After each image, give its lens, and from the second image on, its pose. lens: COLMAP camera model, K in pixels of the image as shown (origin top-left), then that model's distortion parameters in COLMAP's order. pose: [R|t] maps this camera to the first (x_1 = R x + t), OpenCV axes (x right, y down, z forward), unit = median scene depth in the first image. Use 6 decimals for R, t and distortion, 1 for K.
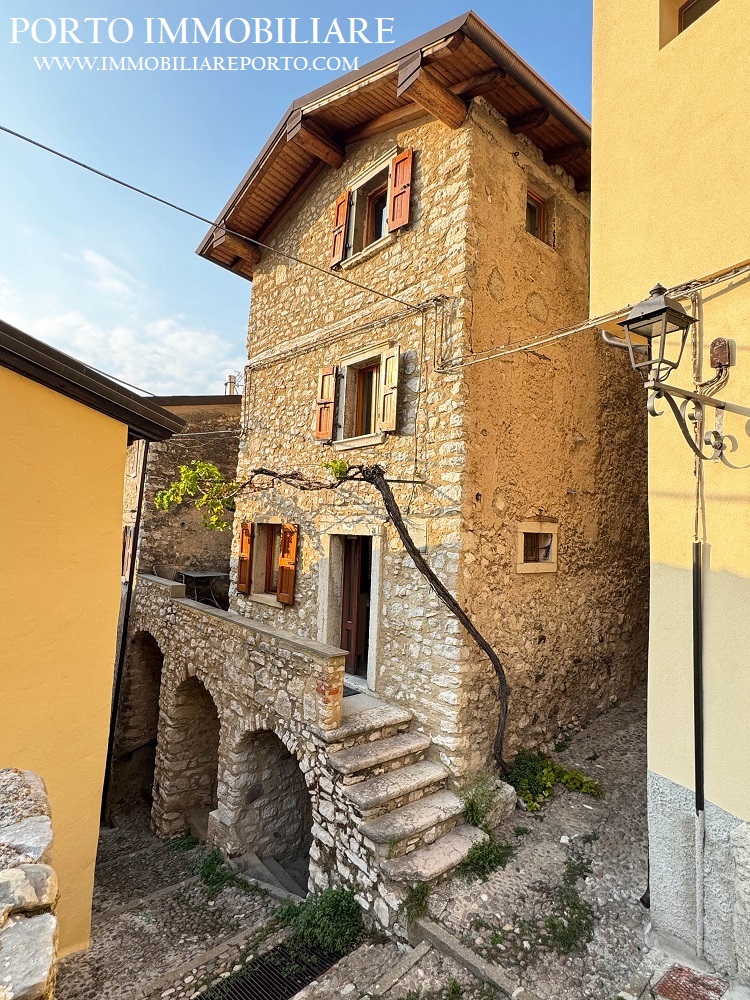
lens RADIAL K [[524.7, 0, 374.8], [0, 524.7, 499.1], [0, 0, 1]] dist [-0.001854, -0.000443]
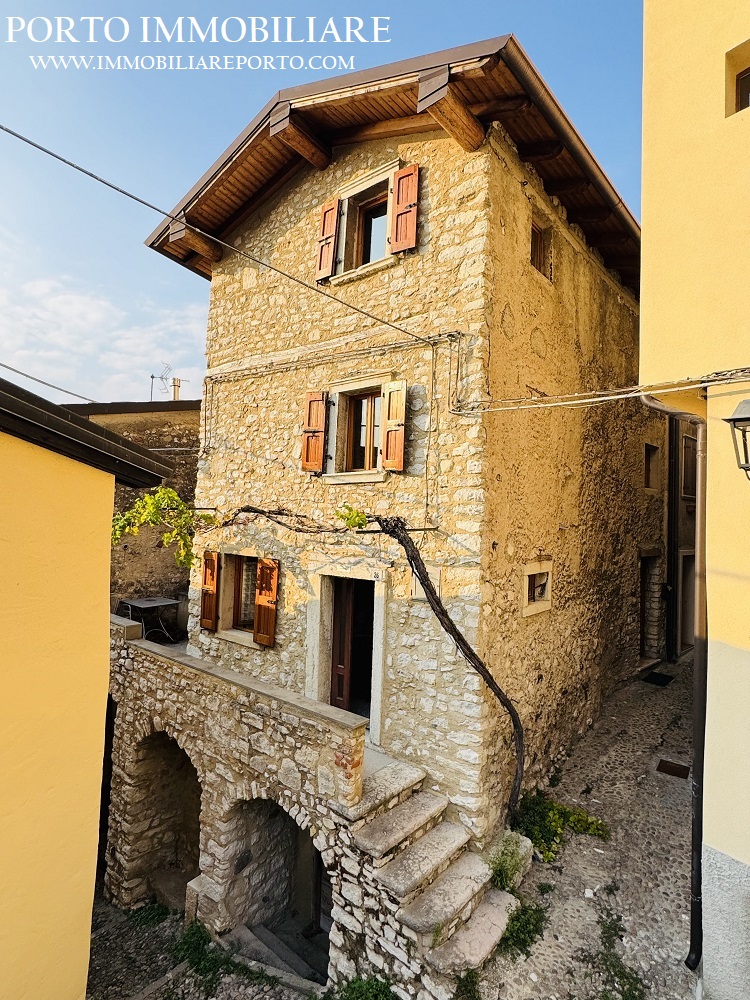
lens RADIAL K [[524.7, 0, 376.4], [0, 524.7, 498.4], [0, 0, 1]] dist [-0.001854, -0.000443]
pose [[0.984386, -0.000386, 0.176021, -0.165762], [-0.005516, 0.999439, 0.033040, -0.107882], [-0.175935, -0.033495, 0.983832, 0.078853]]
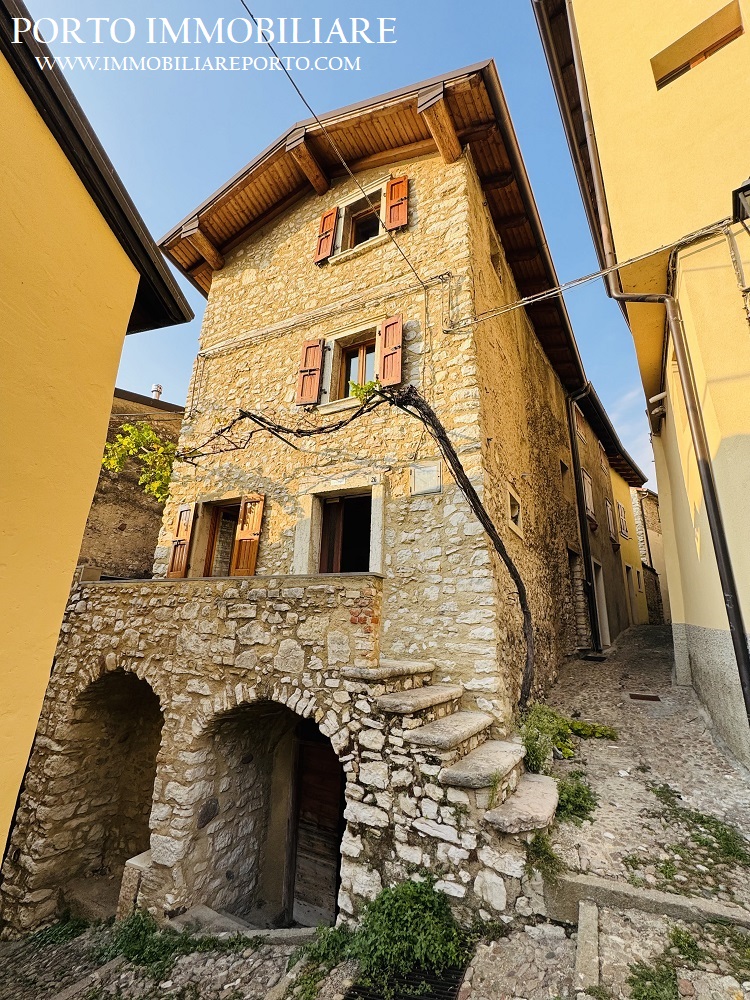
lens RADIAL K [[436.3, 0, 377.3], [0, 436.3, 498.5], [0, 0, 1]] dist [-0.002574, 0.000130]
pose [[0.936568, 0.090455, 0.338612, -0.262092], [-0.013511, 0.974722, -0.223014, 0.269536], [-0.350226, 0.204293, 0.914115, 0.268157]]
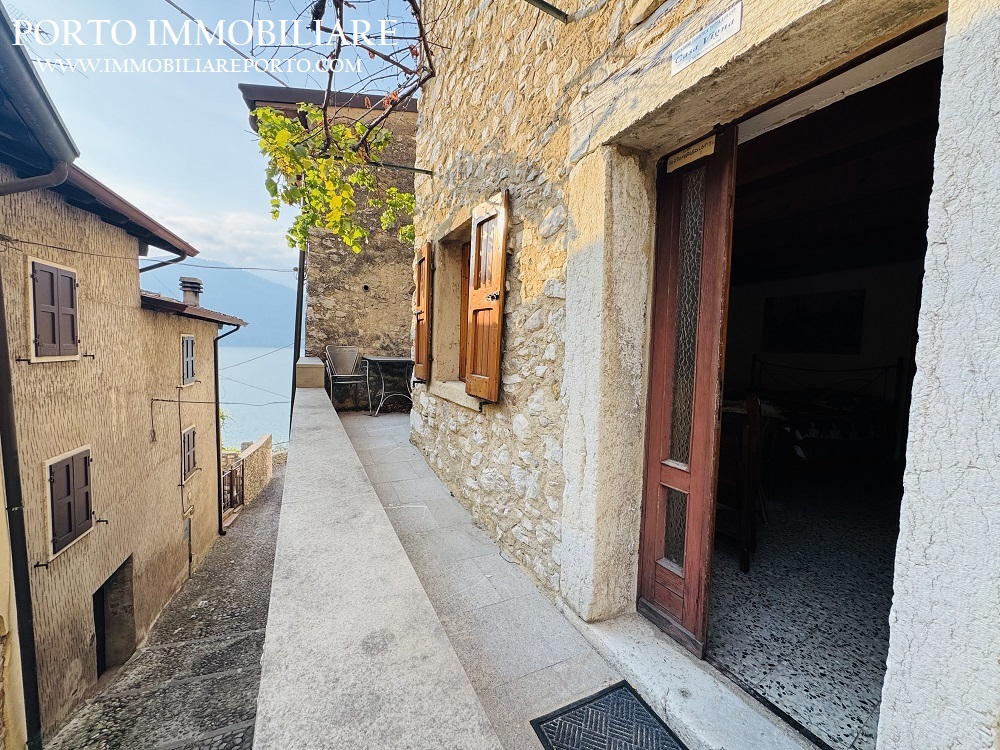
lens RADIAL K [[400.2, 0, 499.3], [0, 400.2, 373.2], [0, 0, 1]] dist [-0.004691, -0.000135]
pose [[0.966146, 0.002633, -0.257981, -0.093727], [0.025621, 0.994026, 0.106098, 0.174547], [0.256719, -0.109116, 0.960307, 0.844963]]
